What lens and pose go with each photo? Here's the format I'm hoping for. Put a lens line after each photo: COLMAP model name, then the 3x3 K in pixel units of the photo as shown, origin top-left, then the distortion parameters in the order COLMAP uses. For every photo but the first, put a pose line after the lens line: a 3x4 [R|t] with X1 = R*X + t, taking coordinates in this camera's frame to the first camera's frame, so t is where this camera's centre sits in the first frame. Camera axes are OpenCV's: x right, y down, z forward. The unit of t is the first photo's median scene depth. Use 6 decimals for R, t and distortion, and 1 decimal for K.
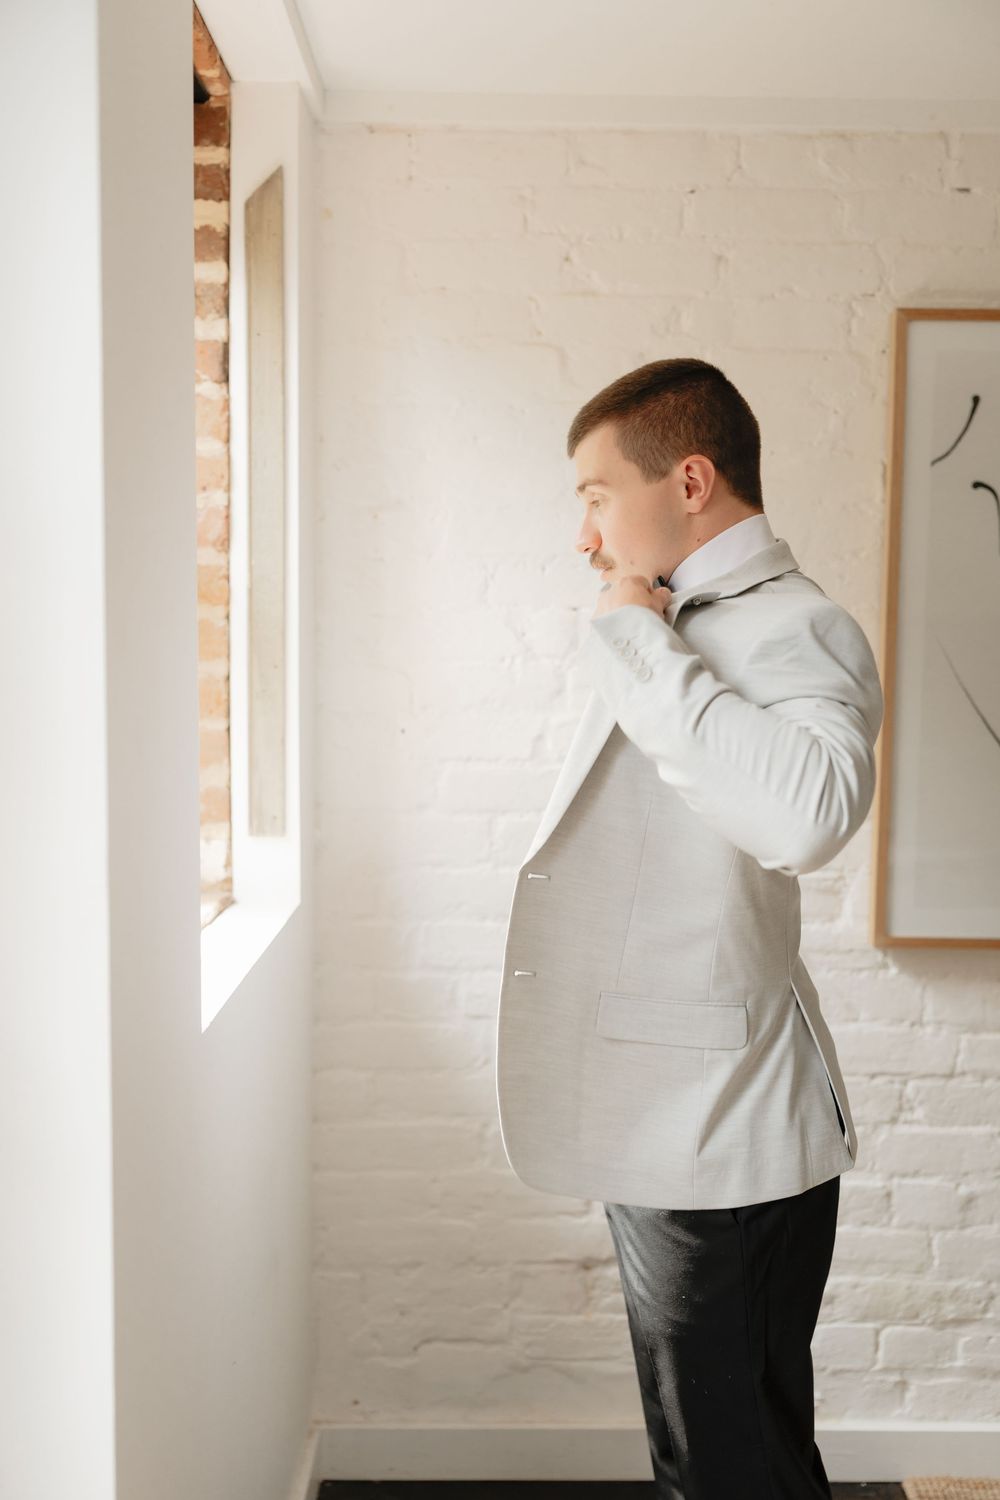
lens RADIAL K [[1539.9, 0, 496.6], [0, 1539.9, 764.7], [0, 0, 1]] dist [0.000417, 0.000000]
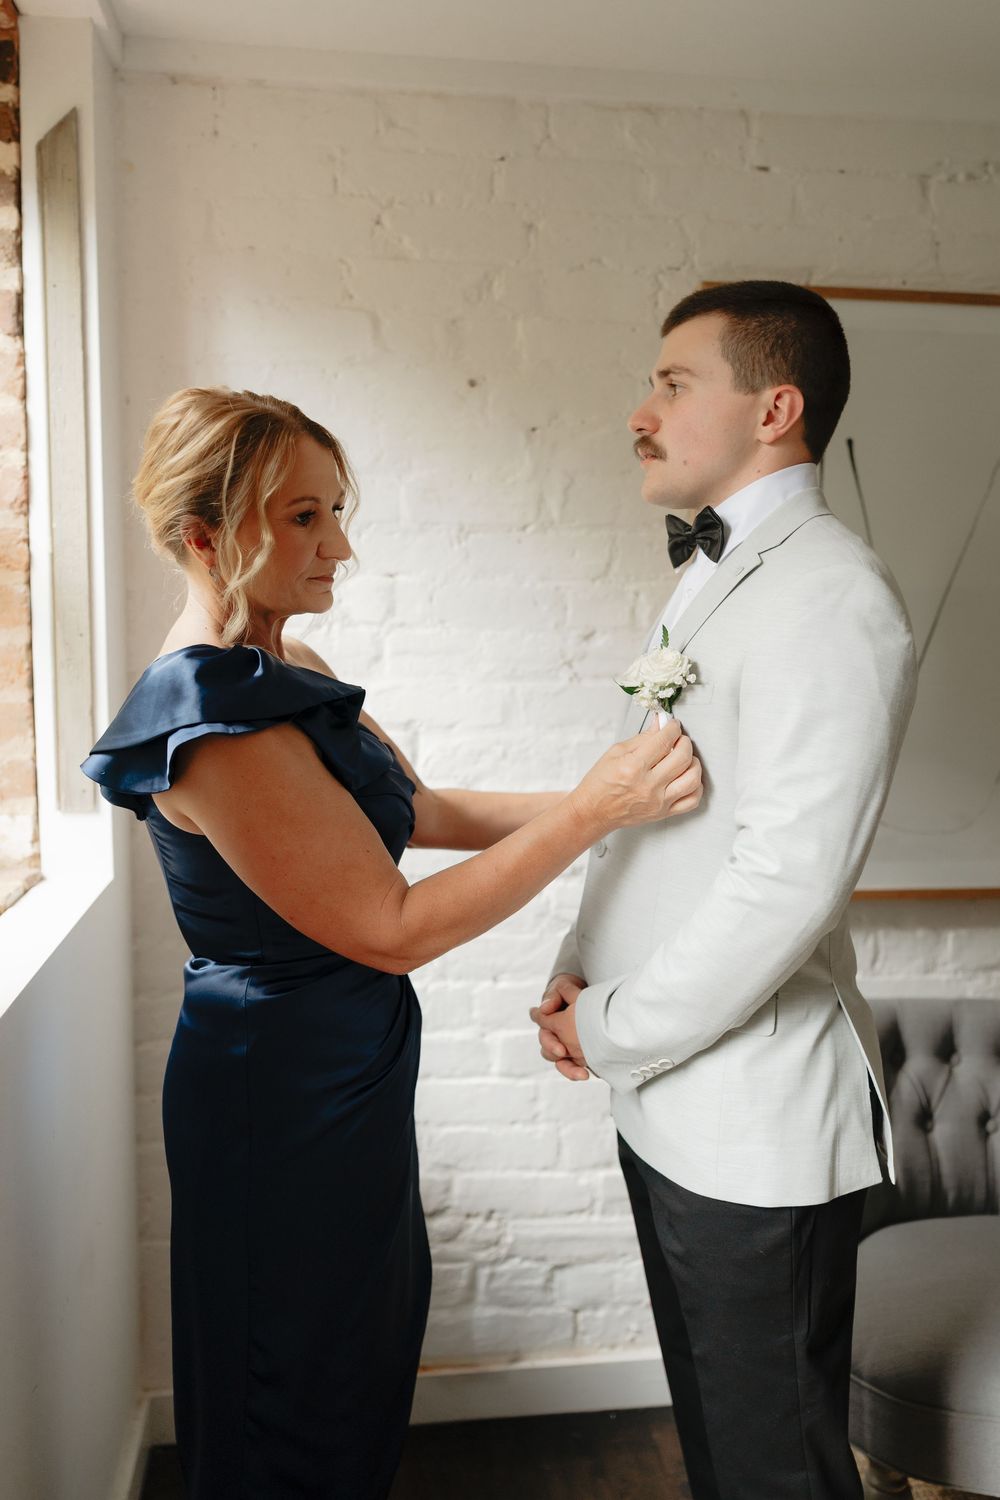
lens RADIAL K [[1288.9, 0, 495.9], [0, 1288.9, 755.8], [0, 0, 1]] dist [-0.003965, -0.012825]
pose [[0.991600, -0.016537, 0.128278, 0.008839], [0.013134, 0.999540, 0.027329, -0.006105], [-0.128671, -0.025414, 0.991362, 0.158579]]
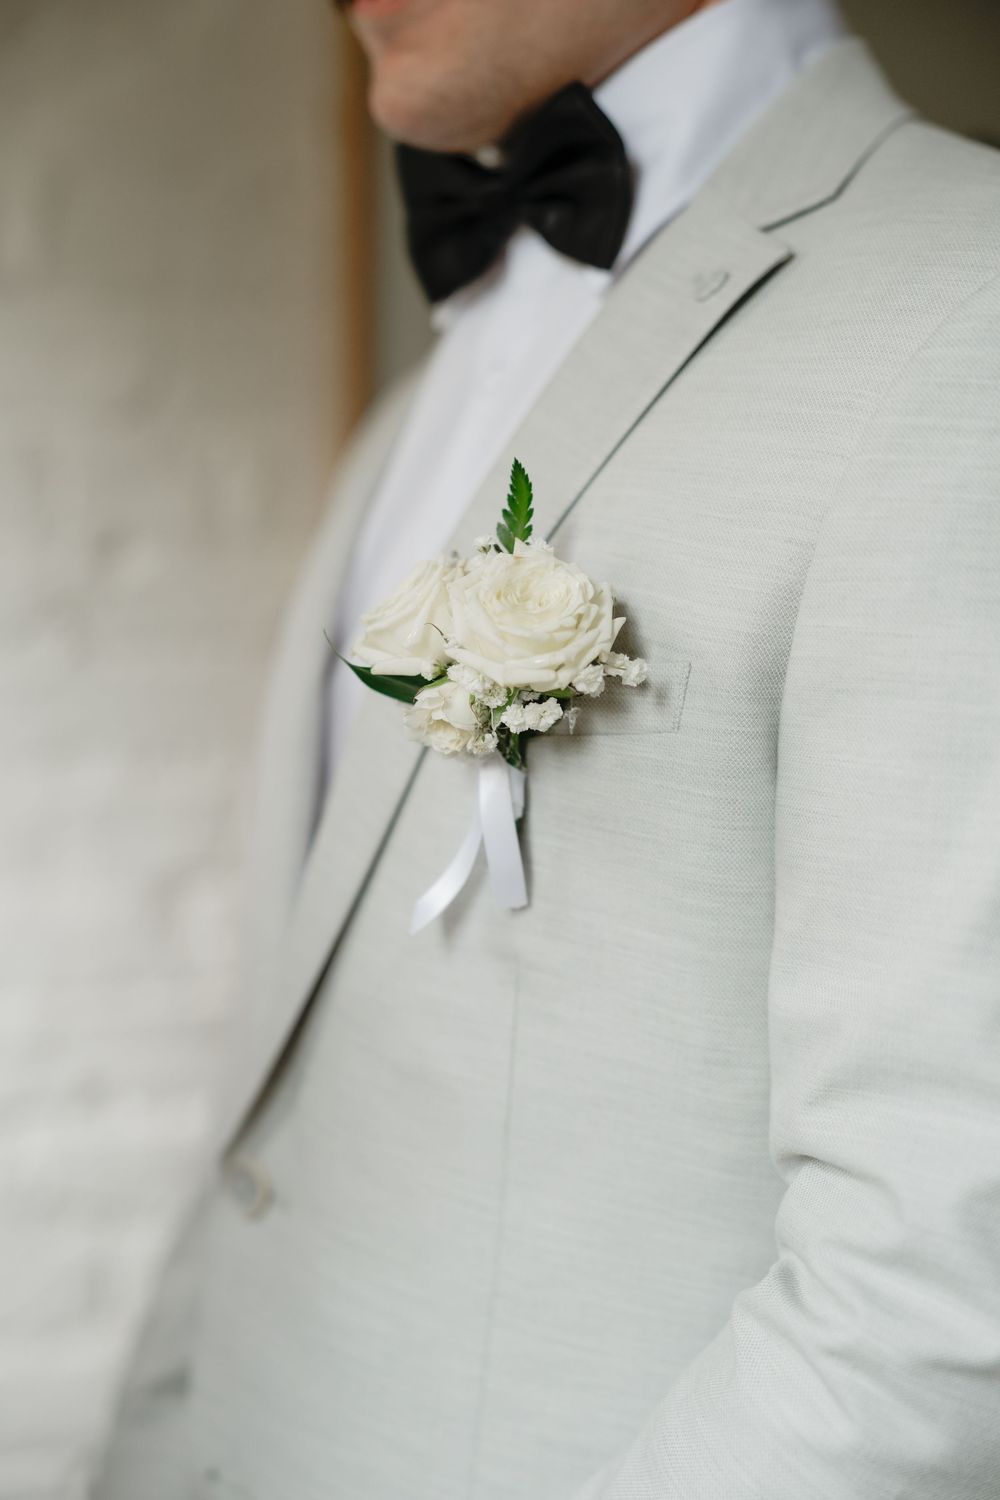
lens RADIAL K [[1889.2, 0, 500.9], [0, 1889.2, 750.7], [0, 0, 1]] dist [-0.106392, 0.000000]
pose [[0.890513, -0.066661, 0.450048, 0.074340], [0.055501, 0.997737, 0.037963, -0.028858], [-0.451560, -0.008829, 0.892197, 0.702360]]
